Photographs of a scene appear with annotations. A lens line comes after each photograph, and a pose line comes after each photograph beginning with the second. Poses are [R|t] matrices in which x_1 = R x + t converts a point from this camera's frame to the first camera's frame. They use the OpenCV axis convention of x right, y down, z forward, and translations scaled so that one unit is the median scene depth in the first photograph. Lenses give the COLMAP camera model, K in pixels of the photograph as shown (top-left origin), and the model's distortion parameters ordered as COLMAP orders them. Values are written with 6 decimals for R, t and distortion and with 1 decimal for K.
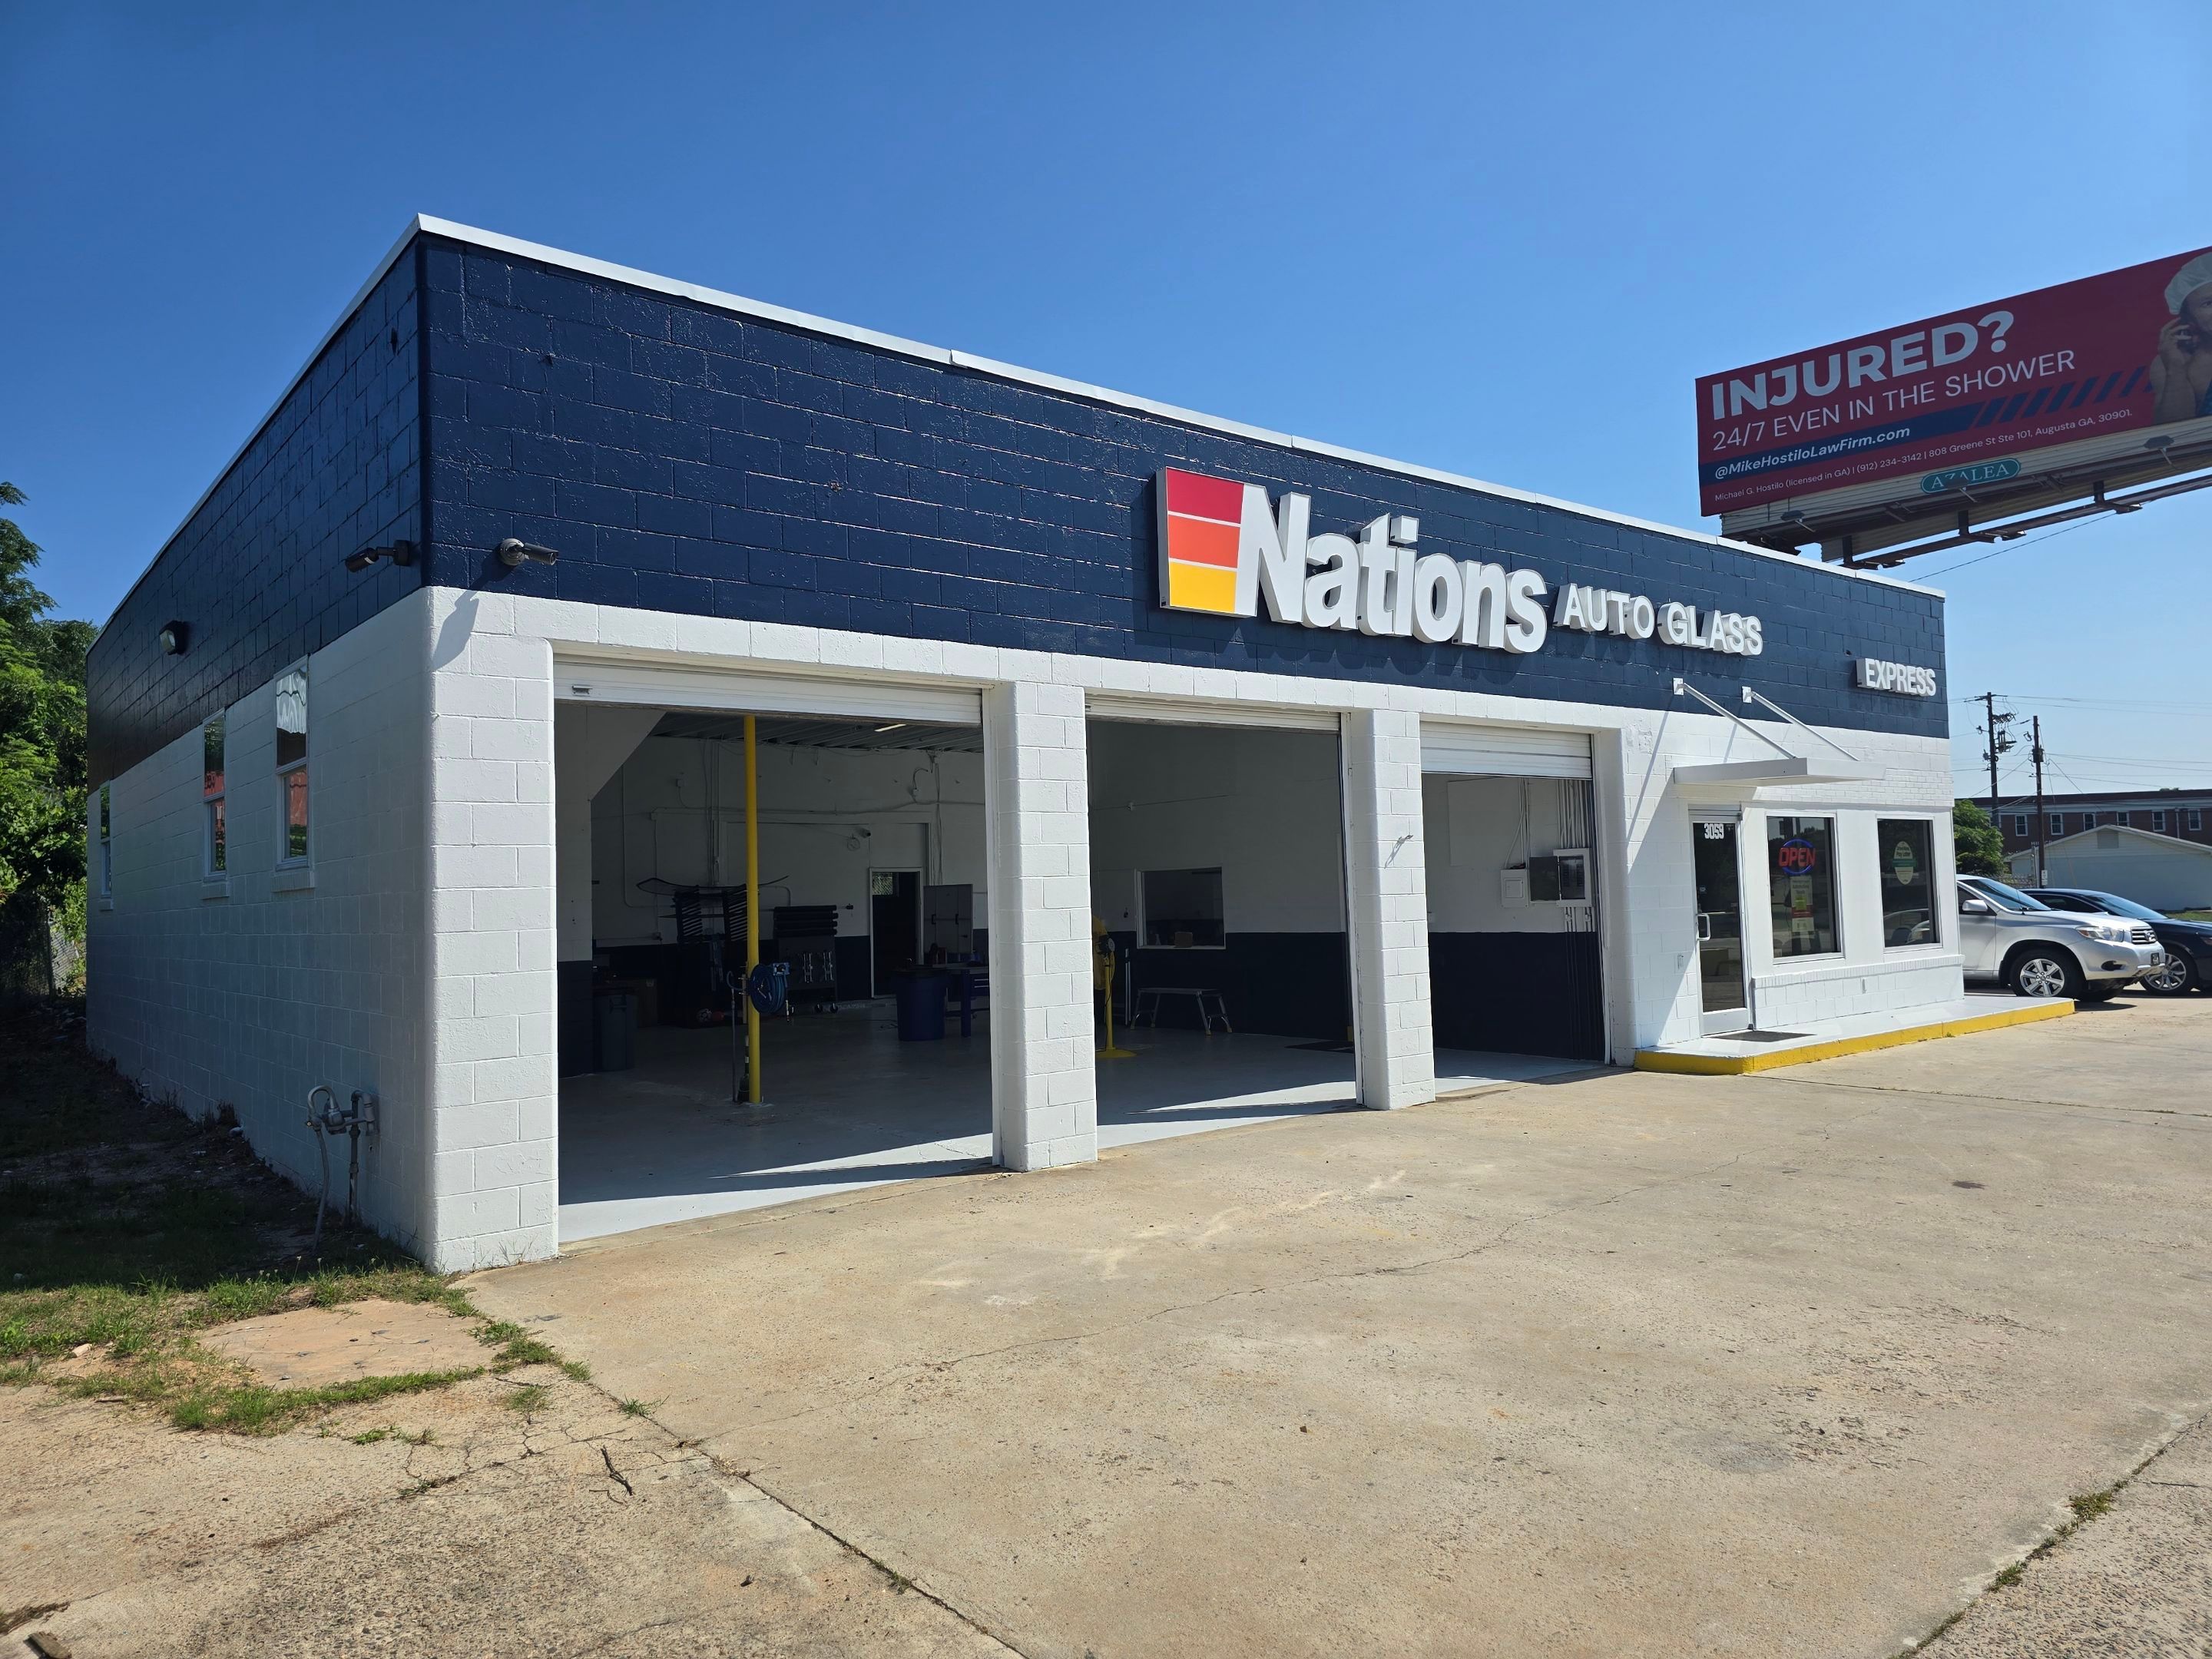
lens RADIAL K [[1529.4, 0, 1106.0], [0, 1529.4, 829.5], [0, 0, 1]] dist [0.033093, -0.001170]
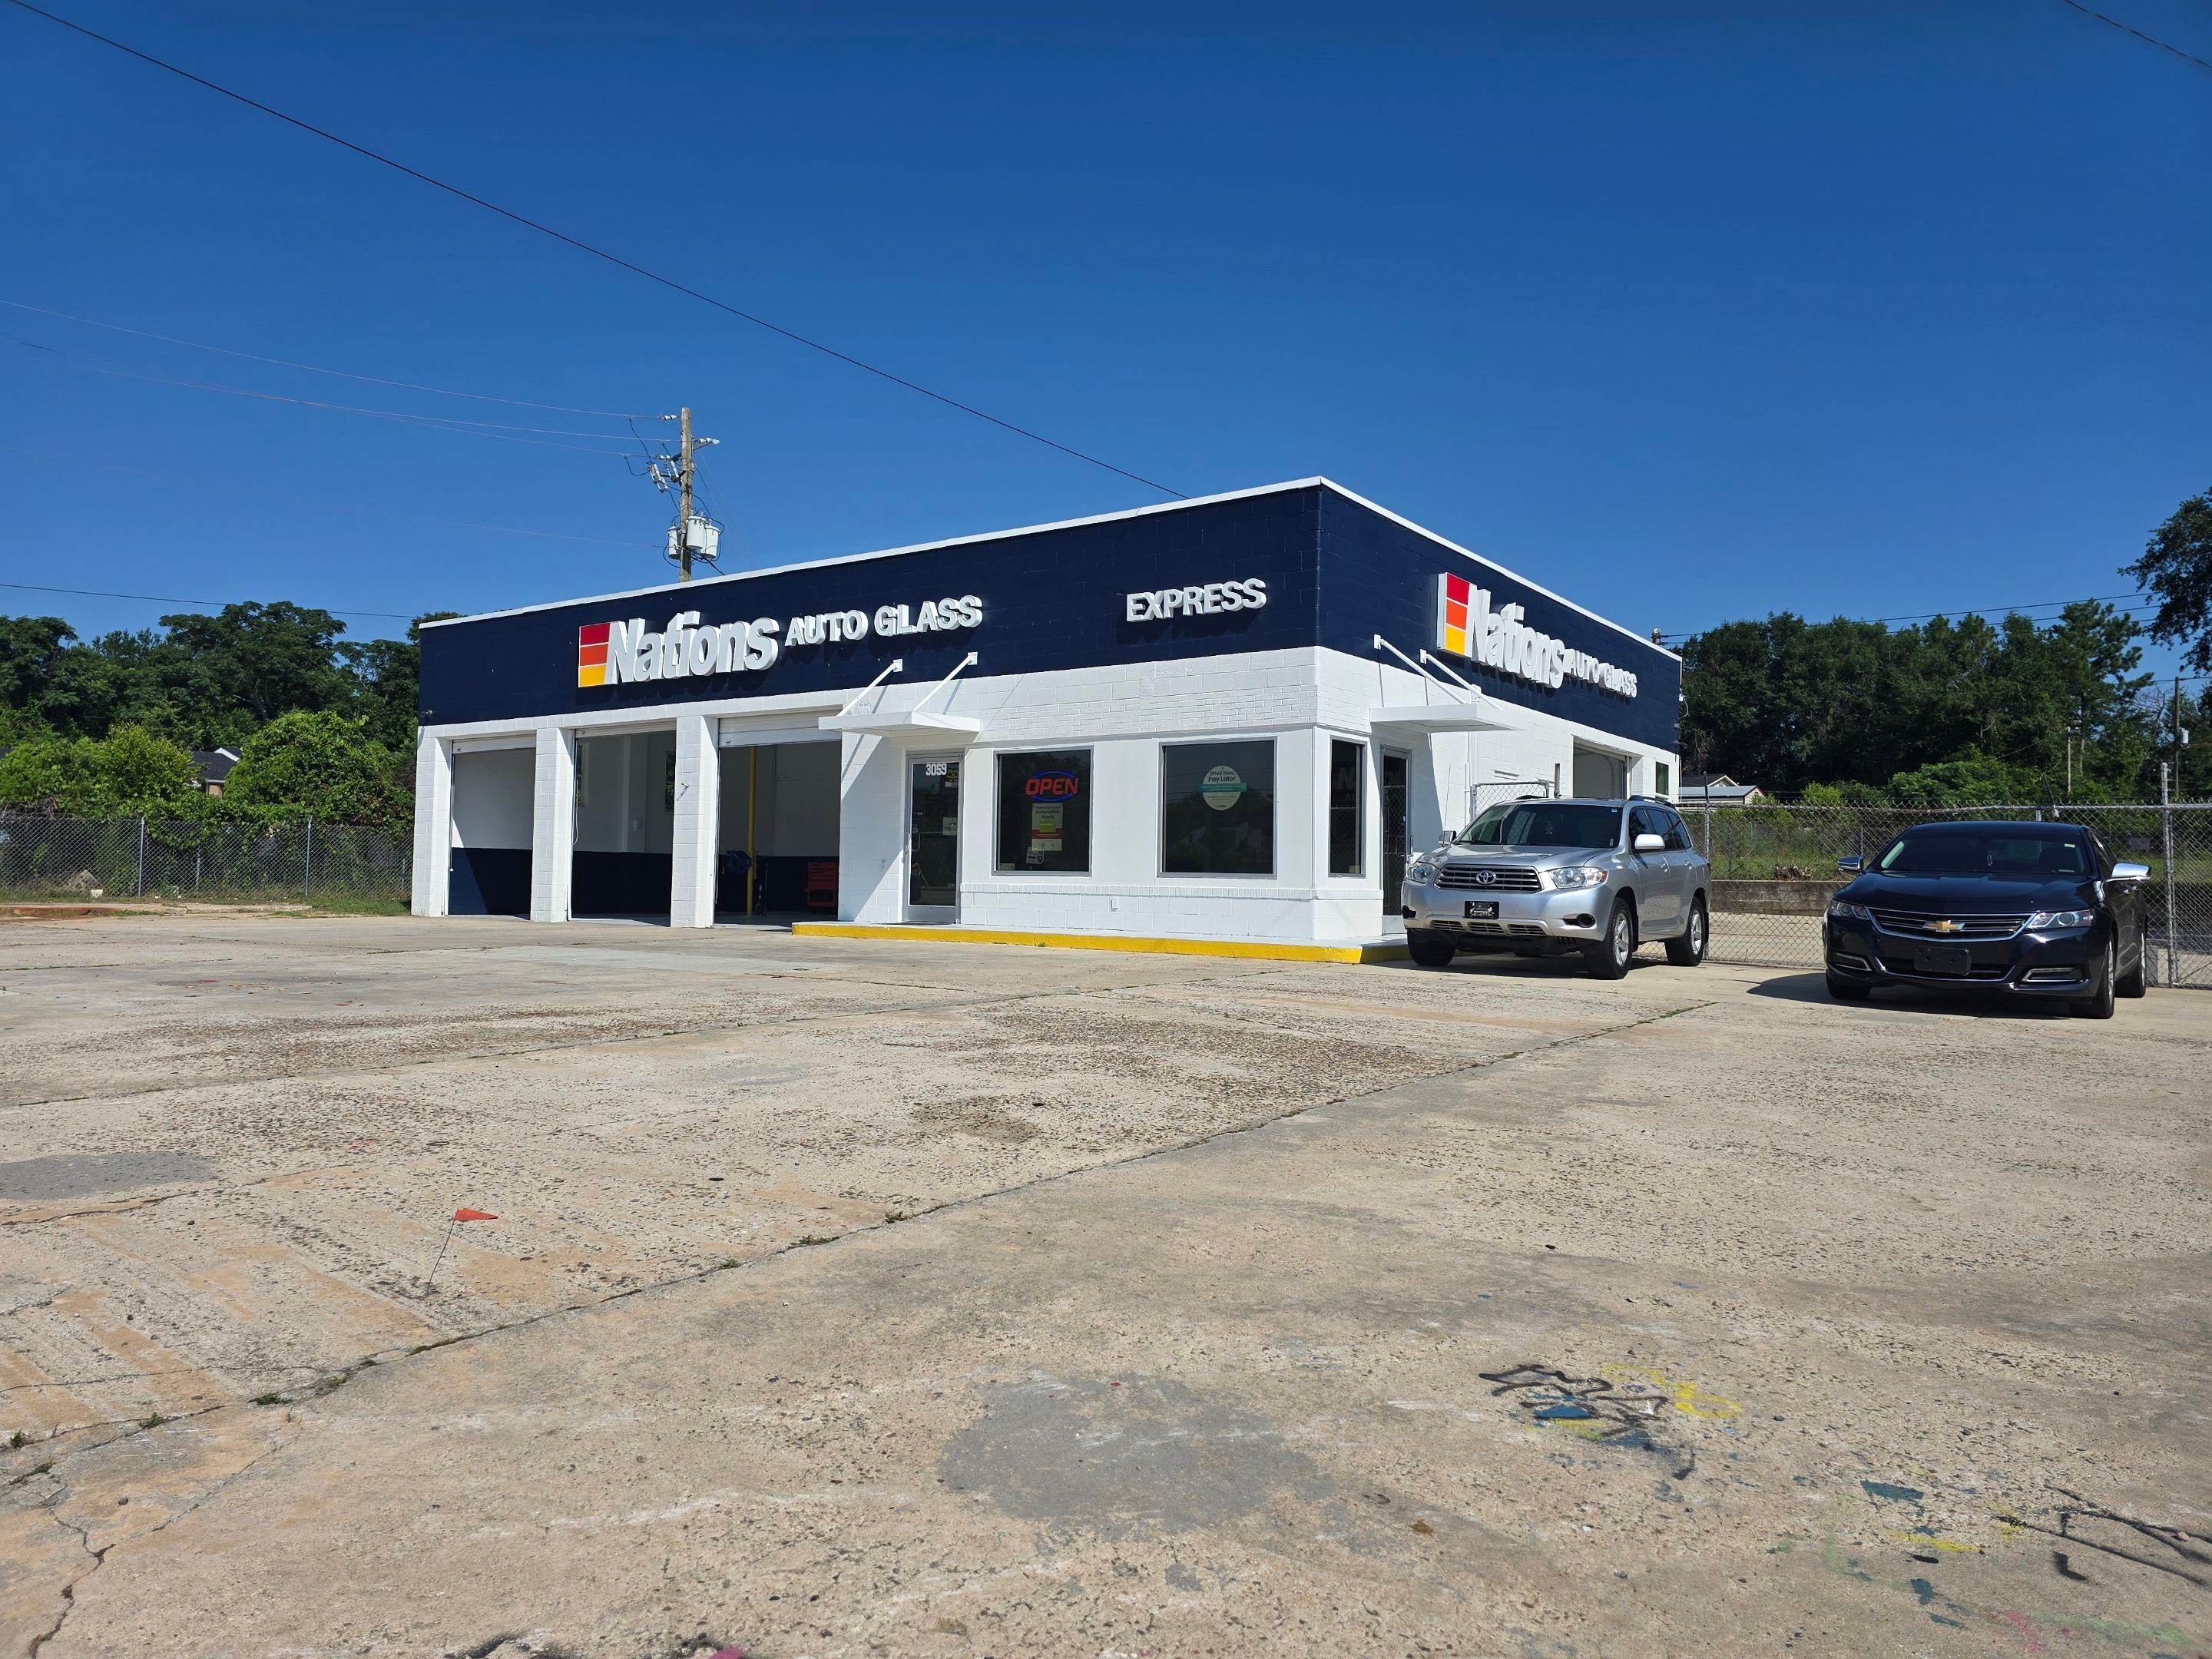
lens RADIAL K [[1529.4, 0, 1106.0], [0, 1529.4, 829.5], [0, 0, 1]] dist [0.033093, -0.001170]
pose [[0.260147, -0.012511, -0.965488, 2.039810], [0.012713, 0.999874, -0.009531, 0.079911], [0.965485, -0.009795, 0.260273, 0.972139]]
